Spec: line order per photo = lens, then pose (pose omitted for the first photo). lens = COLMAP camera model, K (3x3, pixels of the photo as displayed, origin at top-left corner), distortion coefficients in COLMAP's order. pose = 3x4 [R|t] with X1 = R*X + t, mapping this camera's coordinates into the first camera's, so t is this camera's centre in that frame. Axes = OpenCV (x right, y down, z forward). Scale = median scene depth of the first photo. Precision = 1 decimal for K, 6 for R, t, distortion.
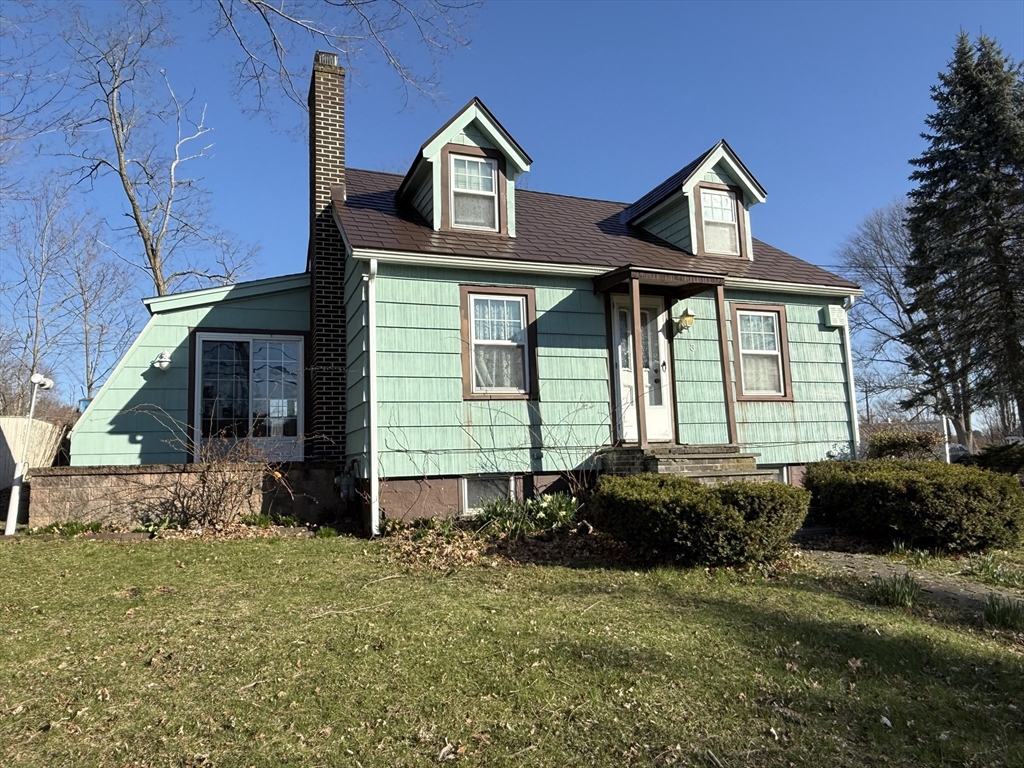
lens RADIAL K [[683.2, 0, 509.3], [0, 683.2, 380.1], [0, 0, 1]] dist [0.002666, 0.010668]
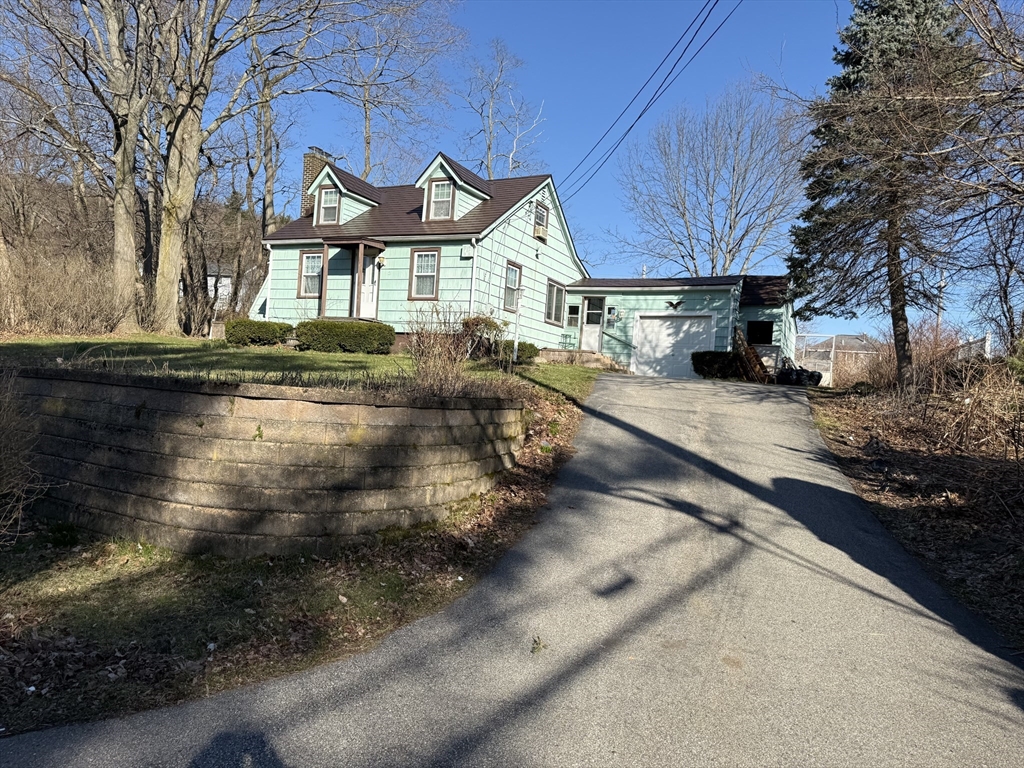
lens RADIAL K [[730.6, 0, 514.1], [0, 730.6, 394.0], [0, 0, 1]] dist [0.086400, -0.020666]
pose [[0.669791, 0.080981, -0.738121, 2.184897], [-0.004452, 0.994456, 0.105064, 0.080399], [0.742536, -0.067085, 0.666438, -0.201527]]
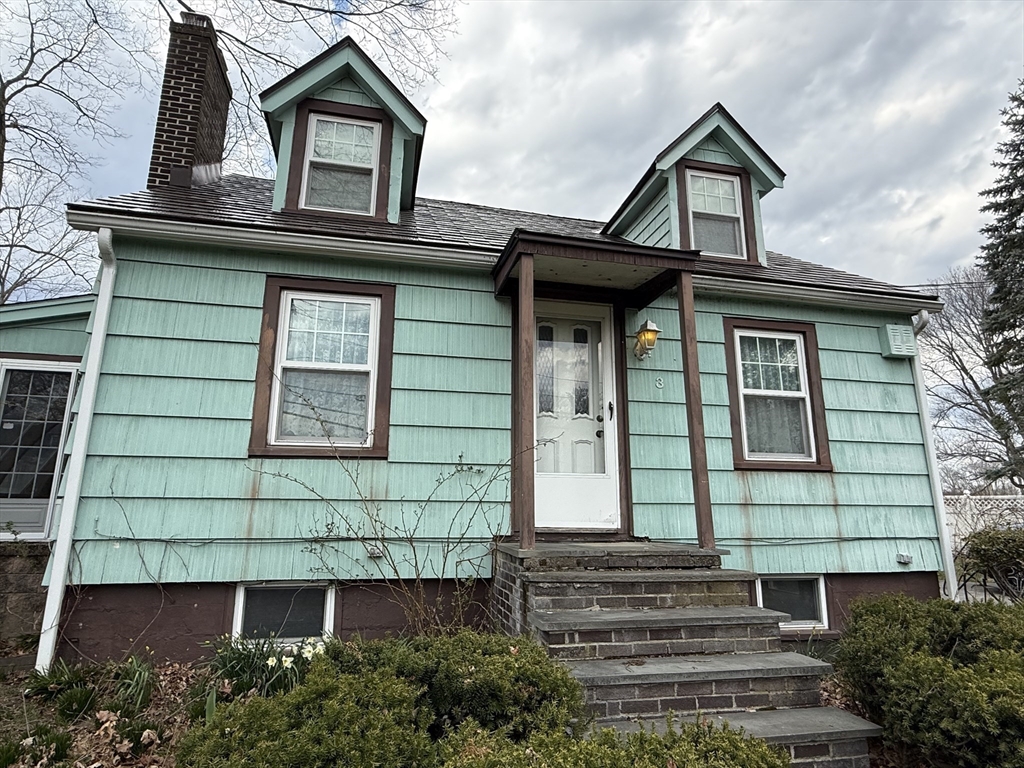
lens RADIAL K [[568.2, 0, 513.3], [0, 568.2, 382.7], [0, 0, 1]] dist [0.007609, -0.003396]
pose [[0.989479, 0.007183, -0.144499, 0.212561], [-0.021508, 0.994972, -0.097820, 0.007326], [0.143070, 0.099898, 0.984658, 0.462045]]
